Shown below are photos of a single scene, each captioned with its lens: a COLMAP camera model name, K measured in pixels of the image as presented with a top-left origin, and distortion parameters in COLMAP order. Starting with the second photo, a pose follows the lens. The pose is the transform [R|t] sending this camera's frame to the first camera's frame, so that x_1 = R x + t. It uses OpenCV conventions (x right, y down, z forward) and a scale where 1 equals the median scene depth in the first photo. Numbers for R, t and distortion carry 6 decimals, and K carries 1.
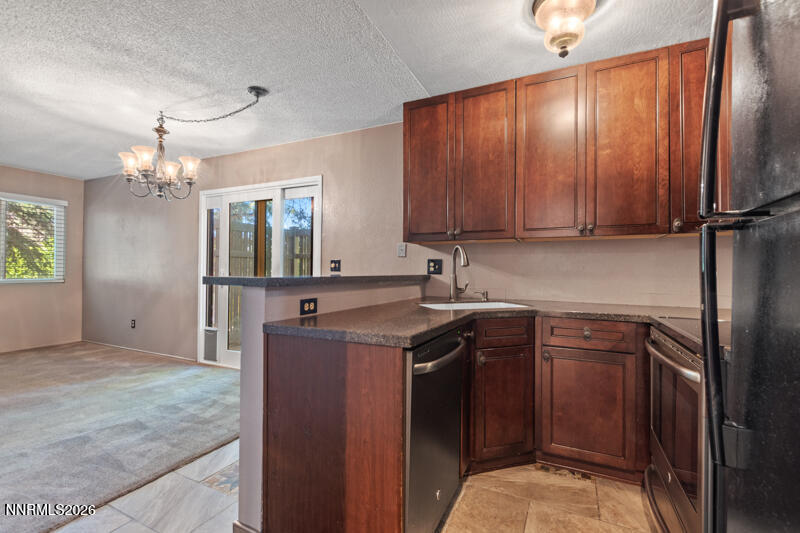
lens RADIAL K [[360.9, 0, 400.0], [0, 360.9, 266.5], [0, 0, 1]] dist [0.003213, 0.000414]
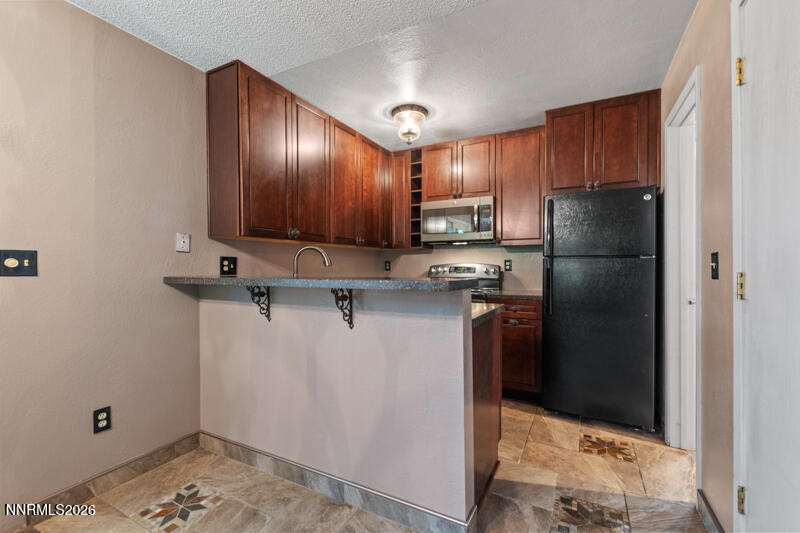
lens RADIAL K [[349.6, 0, 400.0], [0, 349.6, 266.5], [0, 0, 1]] dist [0.002572, 0.000302]
pose [[0.033476, -0.000706, 0.999439, -0.787839], [-0.004885, 0.999988, 0.000870, -0.000575], [-0.999428, -0.004911, 0.033473, 0.647965]]
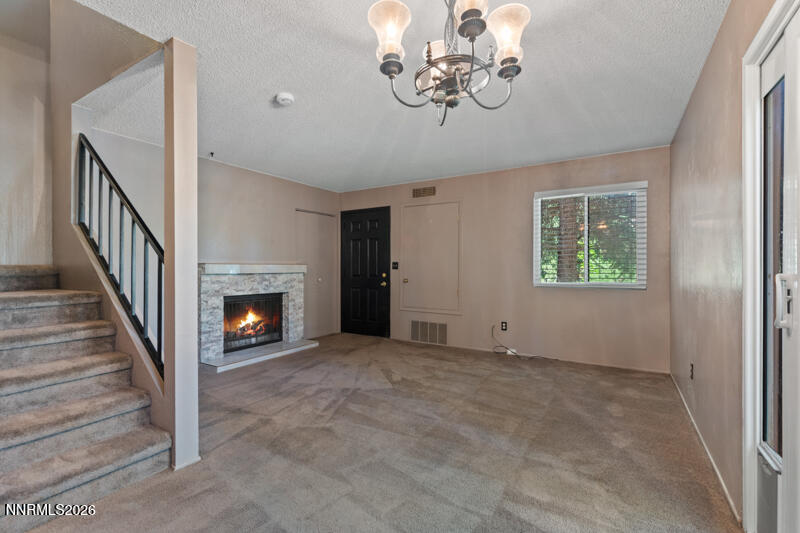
lens RADIAL K [[360.9, 0, 400.0], [0, 360.9, 266.5], [0, 0, 1]] dist [0.003213, 0.000414]
pose [[-0.093310, -0.005822, -0.995620, -0.261729], [0.004414, 0.999971, -0.006261, -0.000335], [0.995627, -0.004979, -0.093281, 1.103993]]
